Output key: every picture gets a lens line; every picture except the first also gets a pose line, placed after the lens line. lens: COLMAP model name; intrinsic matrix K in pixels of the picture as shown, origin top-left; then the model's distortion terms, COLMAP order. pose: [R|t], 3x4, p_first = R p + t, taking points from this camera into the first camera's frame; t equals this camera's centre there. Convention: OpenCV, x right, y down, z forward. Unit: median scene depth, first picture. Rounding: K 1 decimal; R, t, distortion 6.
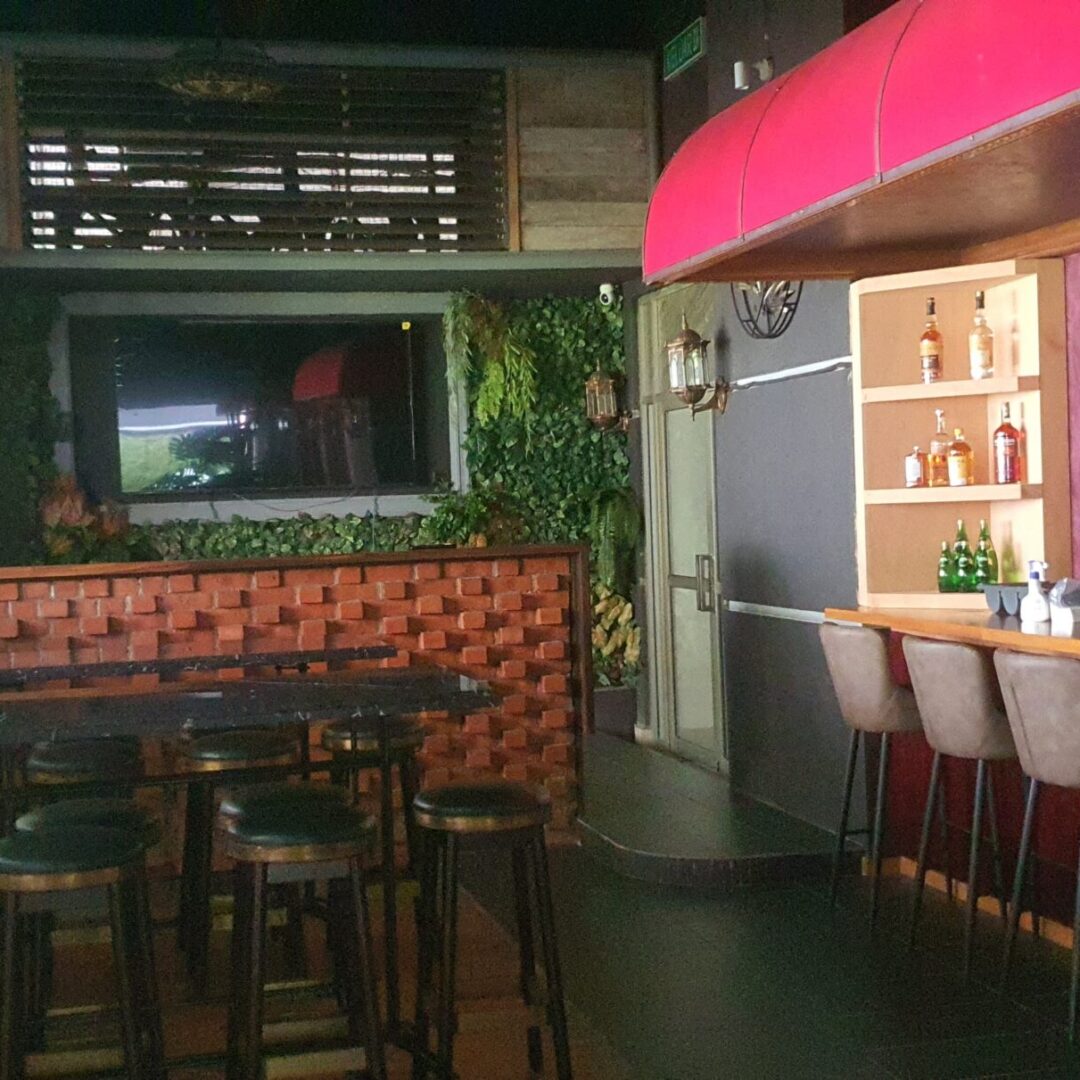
lens RADIAL K [[1740.5, 0, 510.4], [0, 1740.5, 553.1], [0, 0, 1]] dist [0.270741, -1.128703]
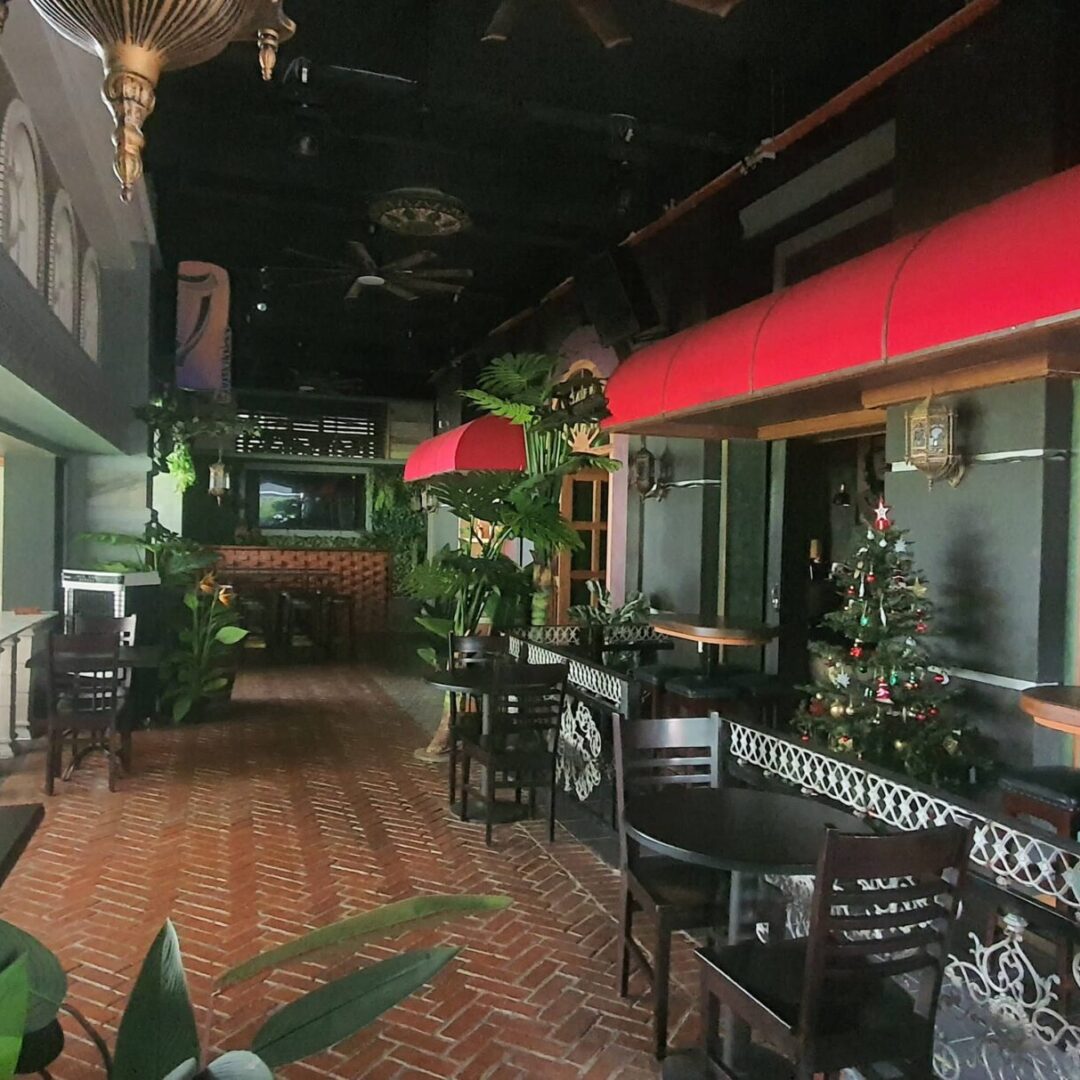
lens RADIAL K [[876.7, 0, 520.5], [0, 876.7, 545.1], [0, 0, 1]] dist [-0.003228, 0.005972]
pose [[0.994091, 0.056962, 0.092405, 0.147854], [-0.055276, 0.998256, -0.020705, 0.011106], [-0.093423, 0.015475, 0.995506, -0.881929]]
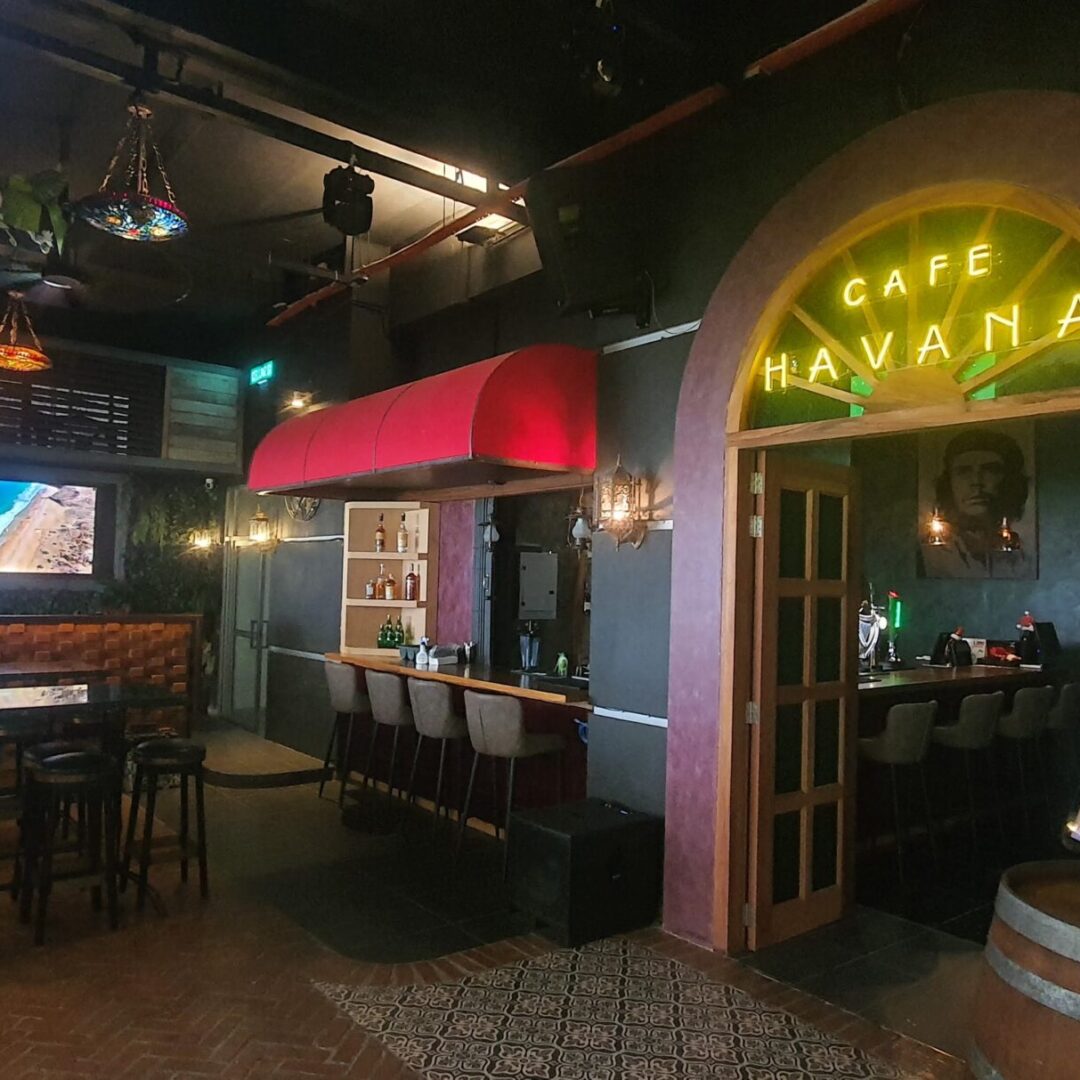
lens RADIAL K [[908.7, 0, 540.0], [0, 908.7, 540.0], [0, 0, 1]] dist [-0.002267, -0.000258]
pose [[0.900156, 0.079728, 0.428208, -0.063949], [-0.045895, 0.994993, -0.088779, -0.018306], [-0.433143, 0.060262, 0.899309, -0.101638]]
